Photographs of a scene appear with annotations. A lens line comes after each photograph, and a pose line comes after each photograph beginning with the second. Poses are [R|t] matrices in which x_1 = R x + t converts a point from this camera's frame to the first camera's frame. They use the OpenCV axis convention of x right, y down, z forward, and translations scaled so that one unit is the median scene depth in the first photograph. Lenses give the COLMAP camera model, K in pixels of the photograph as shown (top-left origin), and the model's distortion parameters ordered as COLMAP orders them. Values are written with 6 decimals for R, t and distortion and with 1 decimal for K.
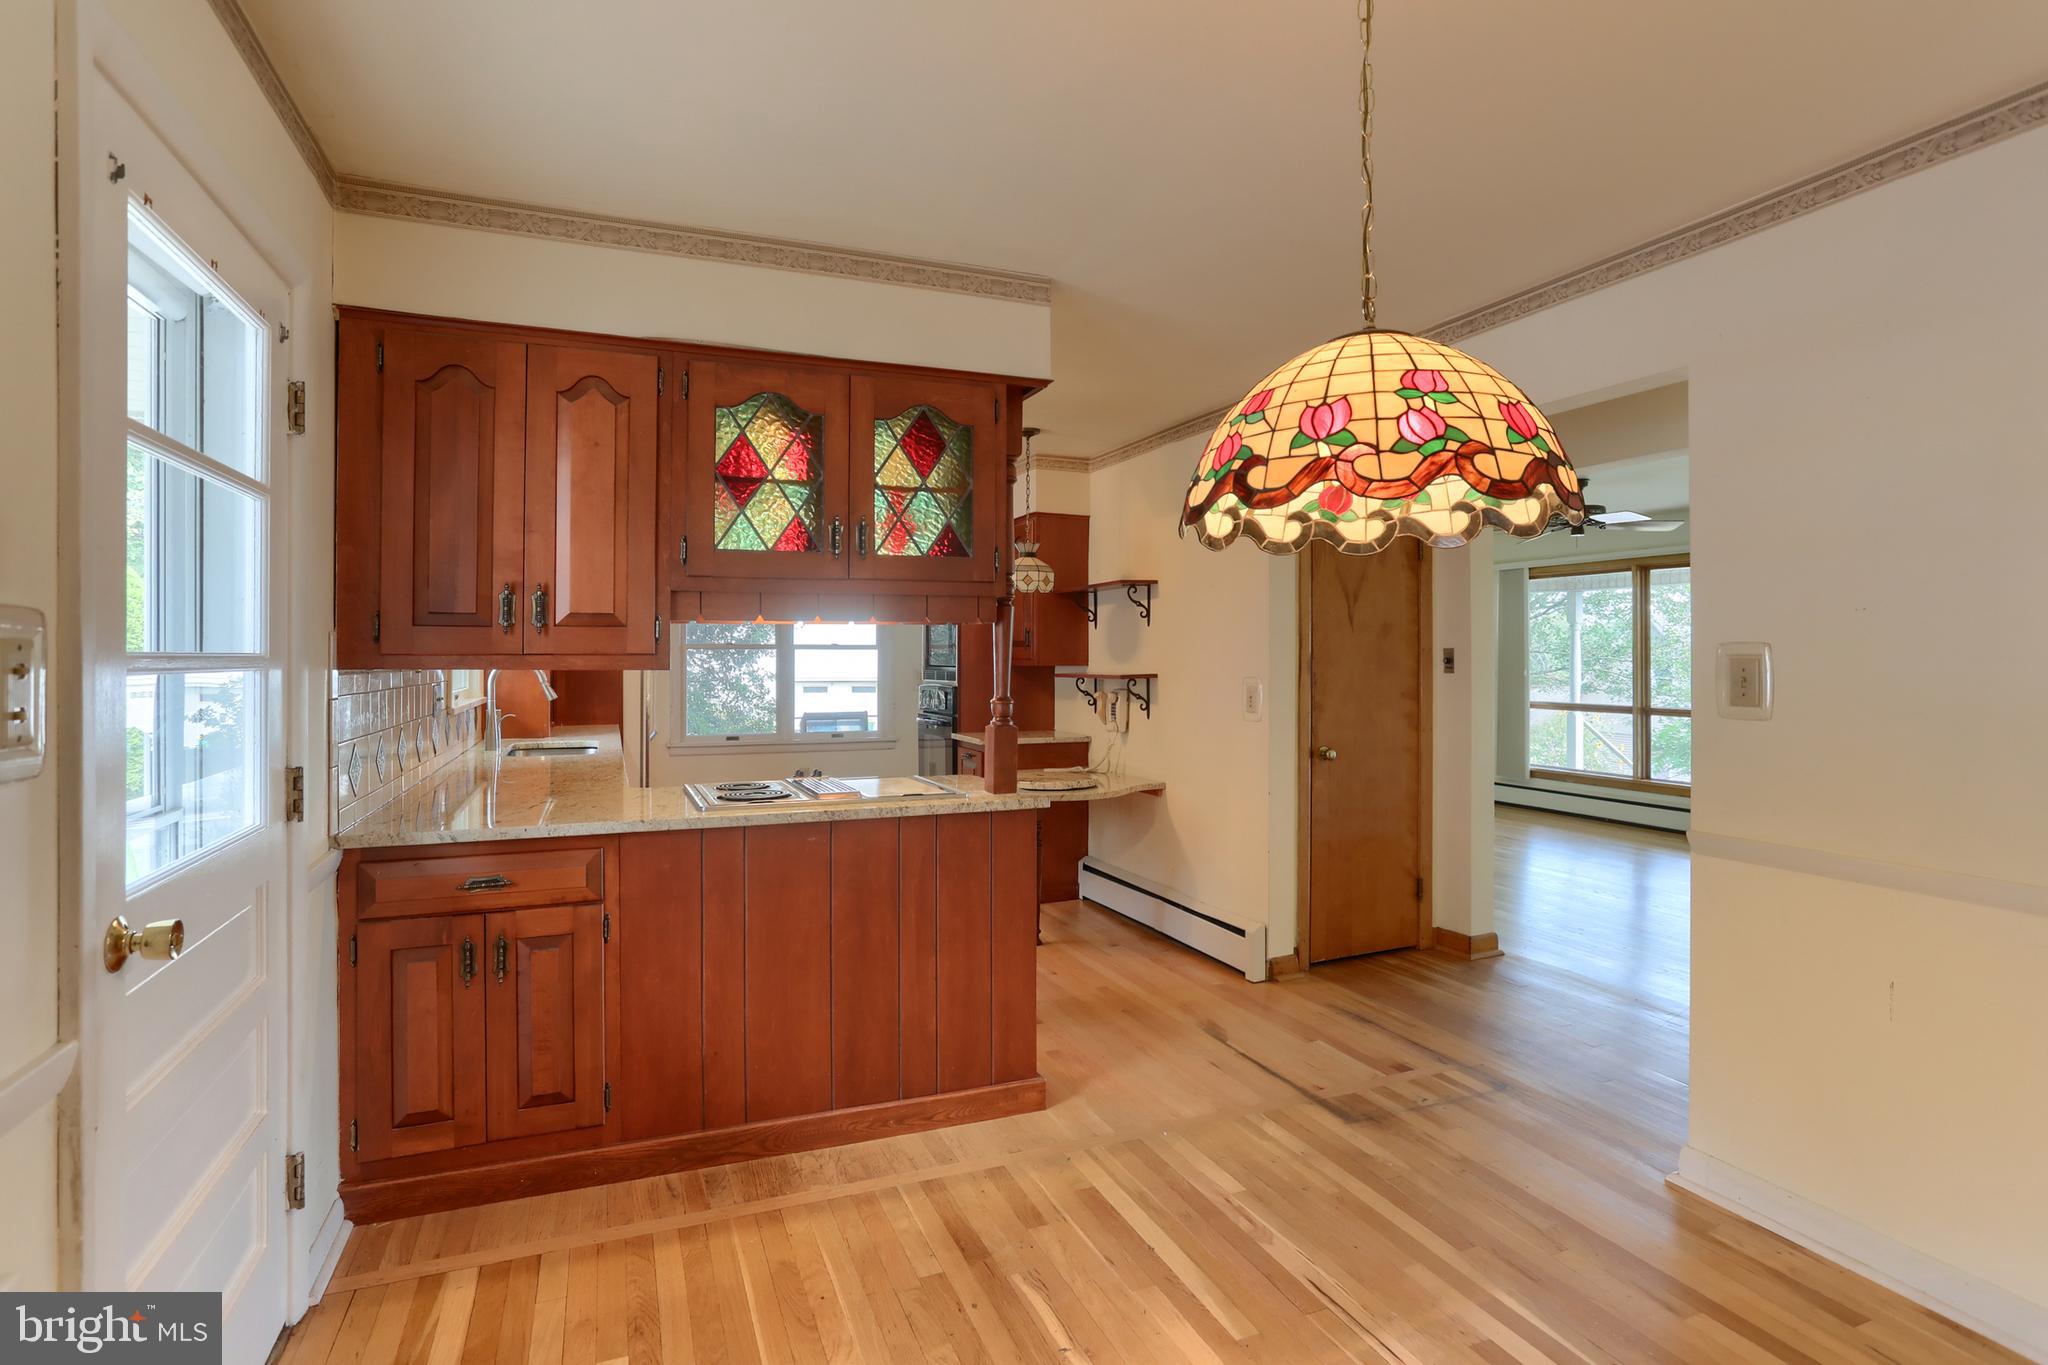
lens RADIAL K [[1022.5, 0, 1034.2], [0, 1022.5, 651.5], [0, 0, 1]] dist [-0.054409, 0.031522]
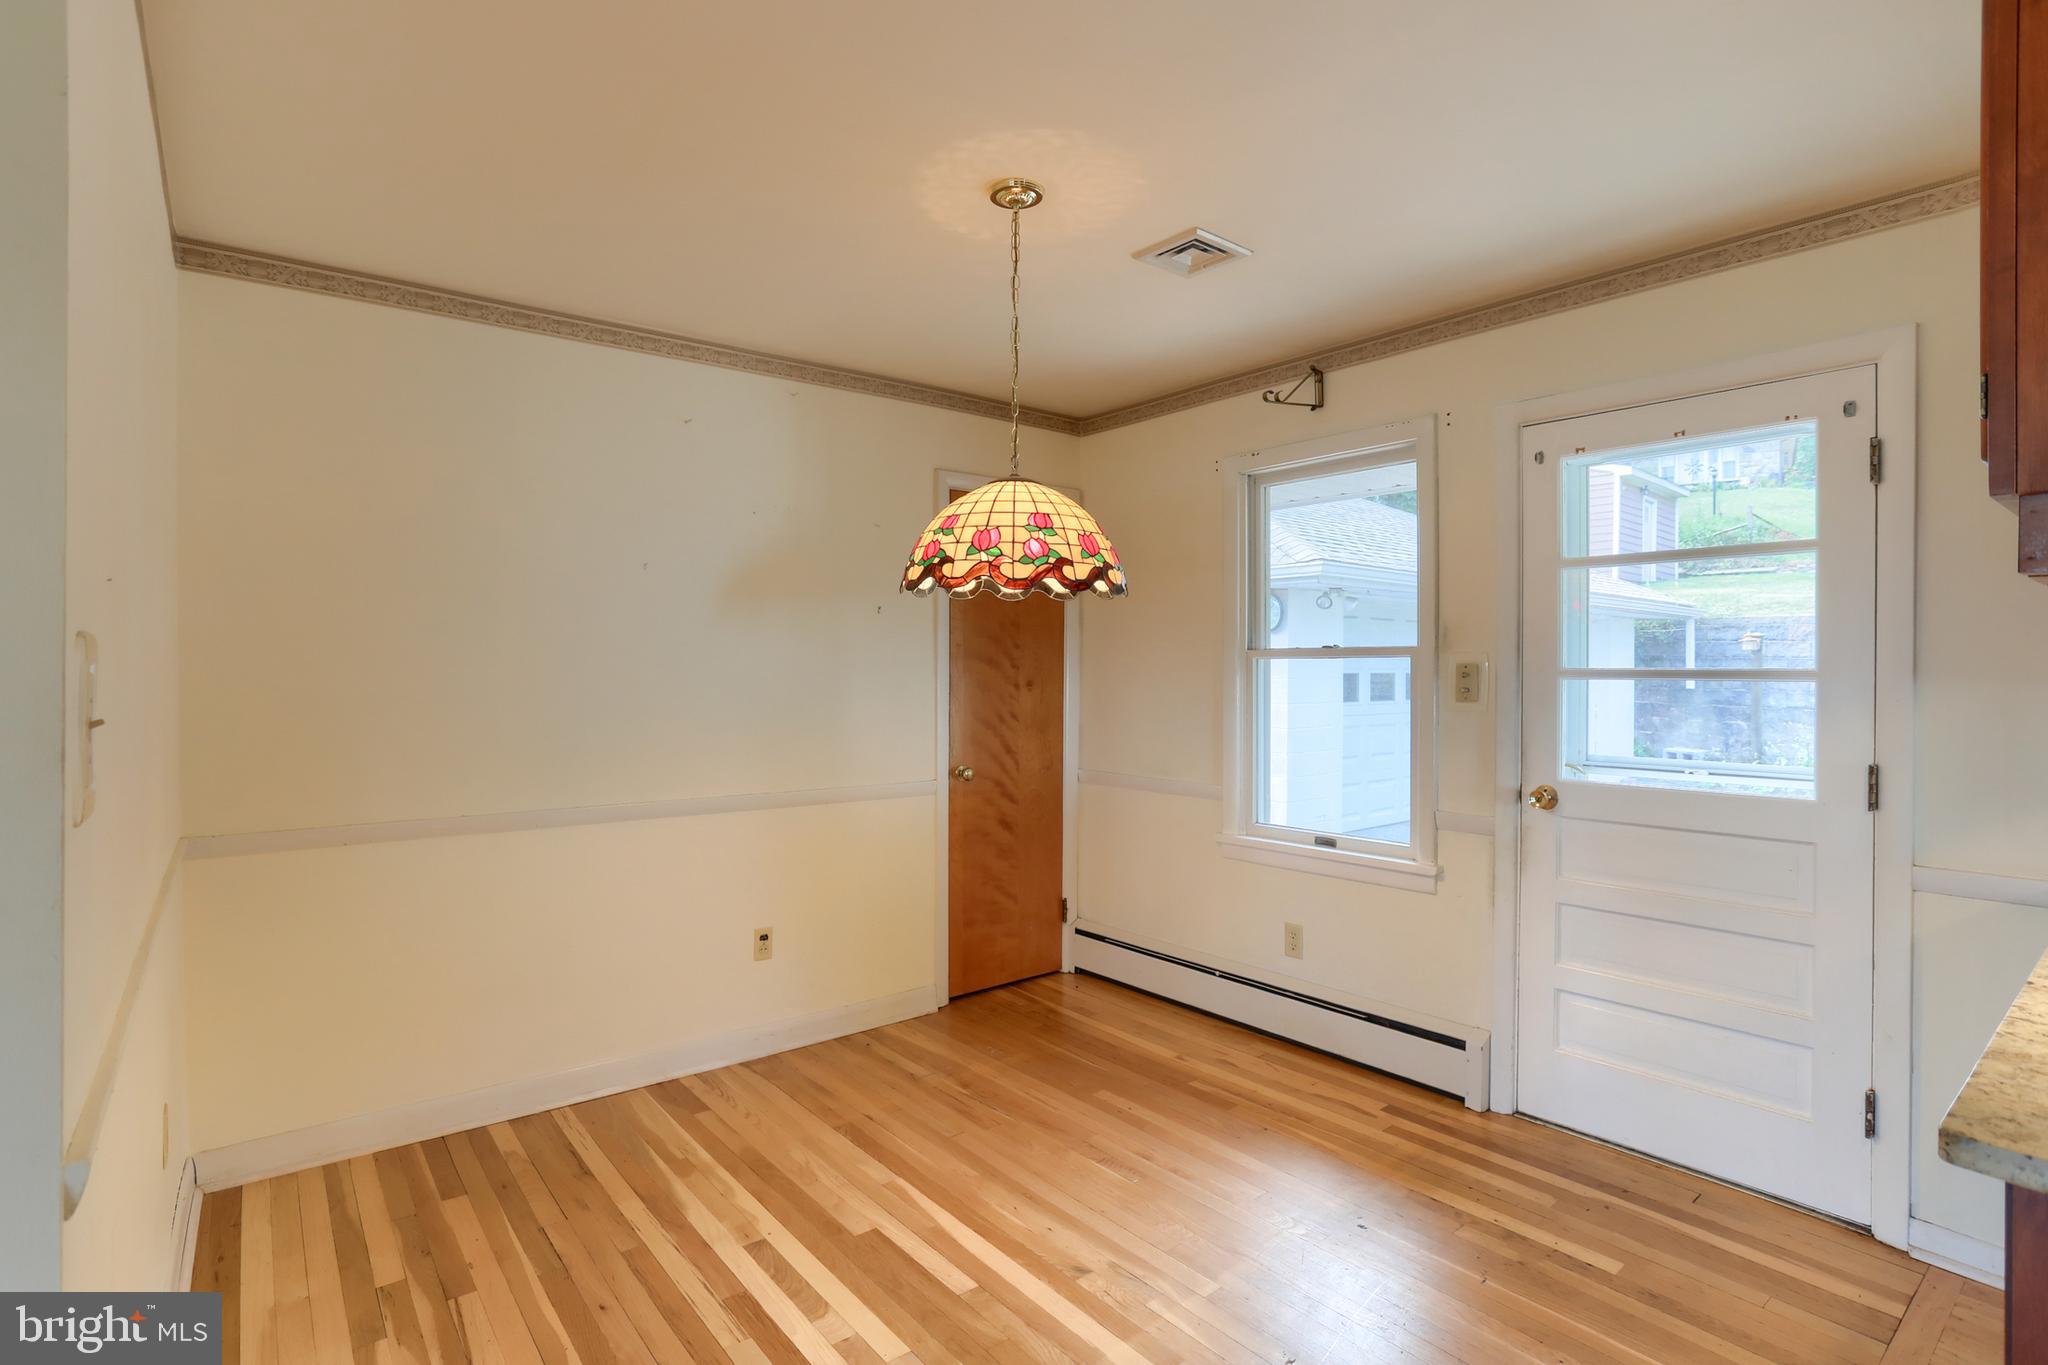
lens RADIAL K [[1038.3, 0, 1026.2], [0, 1038.3, 672.8], [0, 0, 1]] dist [-0.076227, 0.051277]
pose [[-0.961292, -0.001322, -0.275529, 0.391623], [-0.001626, 0.999998, 0.000875, 0.005679], [0.275528, 0.001289, -0.961292, 1.331991]]
